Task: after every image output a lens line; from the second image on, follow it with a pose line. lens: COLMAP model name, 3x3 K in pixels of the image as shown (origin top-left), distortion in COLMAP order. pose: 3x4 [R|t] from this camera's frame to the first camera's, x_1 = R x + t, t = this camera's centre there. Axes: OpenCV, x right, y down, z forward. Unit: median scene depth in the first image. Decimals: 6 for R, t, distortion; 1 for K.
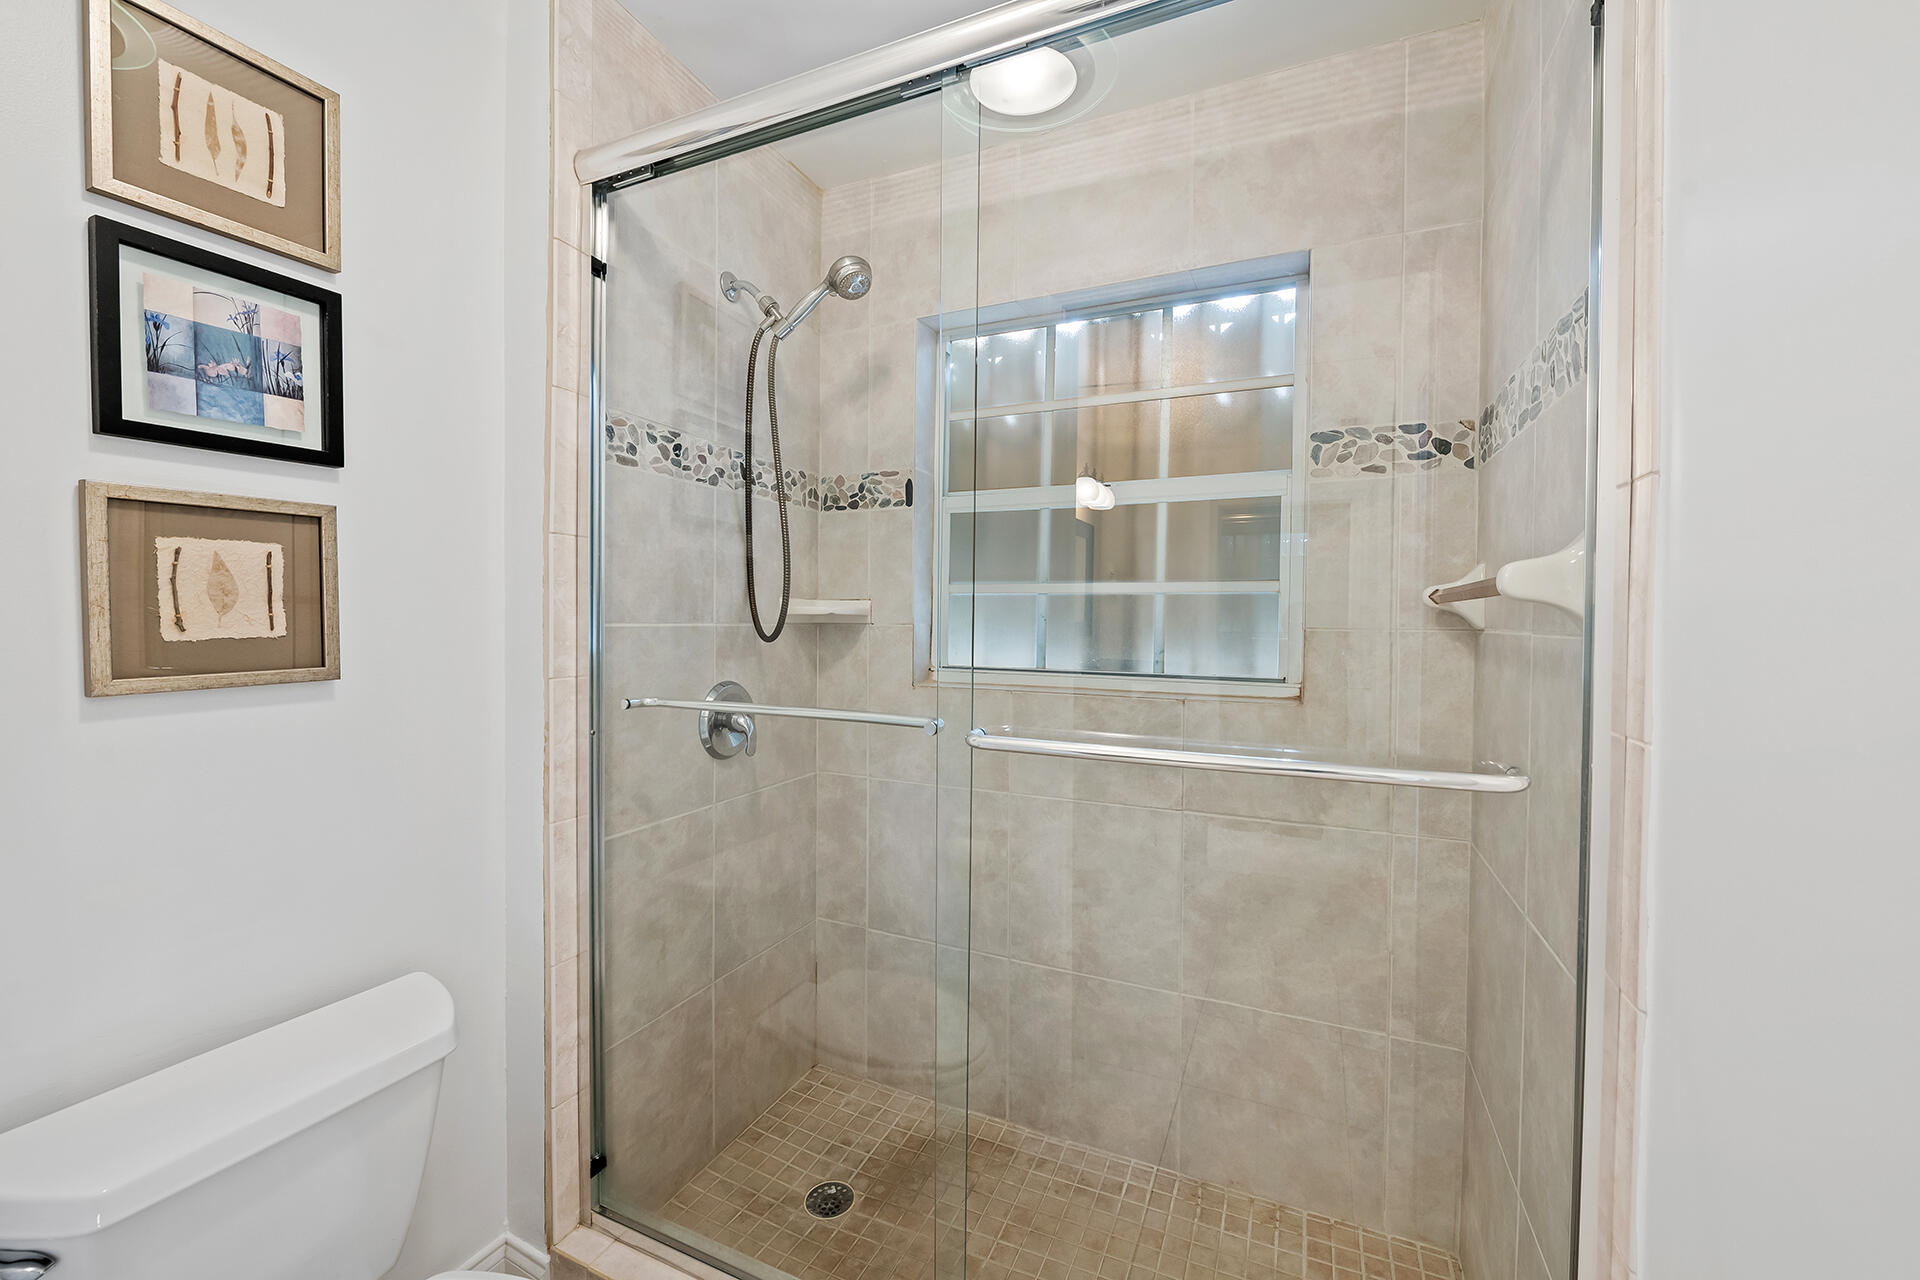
lens RADIAL K [[760.2, 0, 968.1], [0, 760.2, 634.3], [0, 0, 1]] dist [-0.001248, -0.002535]
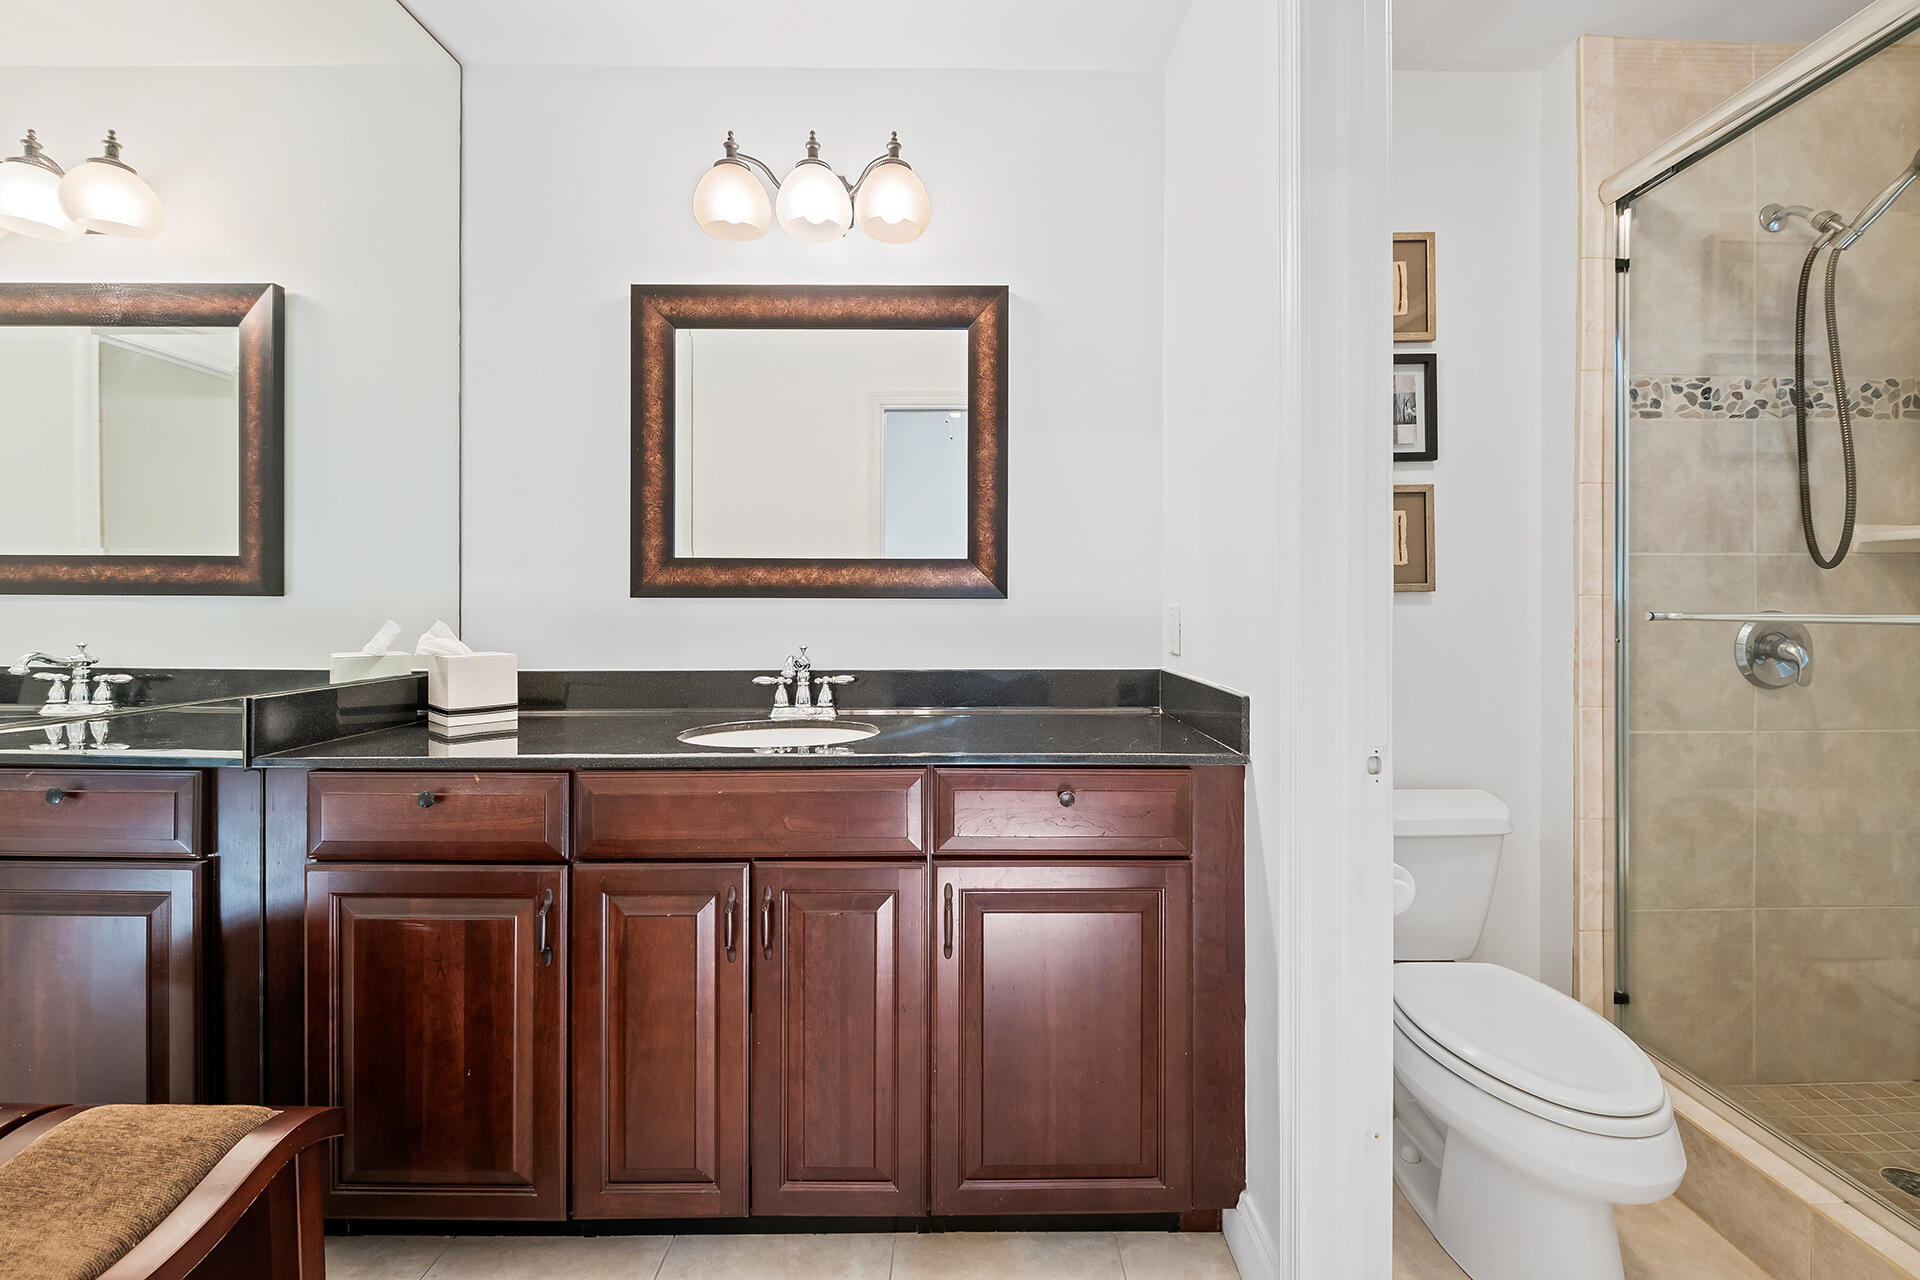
lens RADIAL K [[760.2, 0, 983.0], [0, 760.2, 601.8], [0, 0, 1]] dist [-0.001248, -0.002535]
pose [[0.410134, -0.008457, -0.911986, 0.188547], [-0.010933, 0.999840, -0.014189, 0.086641], [0.911960, 0.015790, 0.409976, -0.405379]]
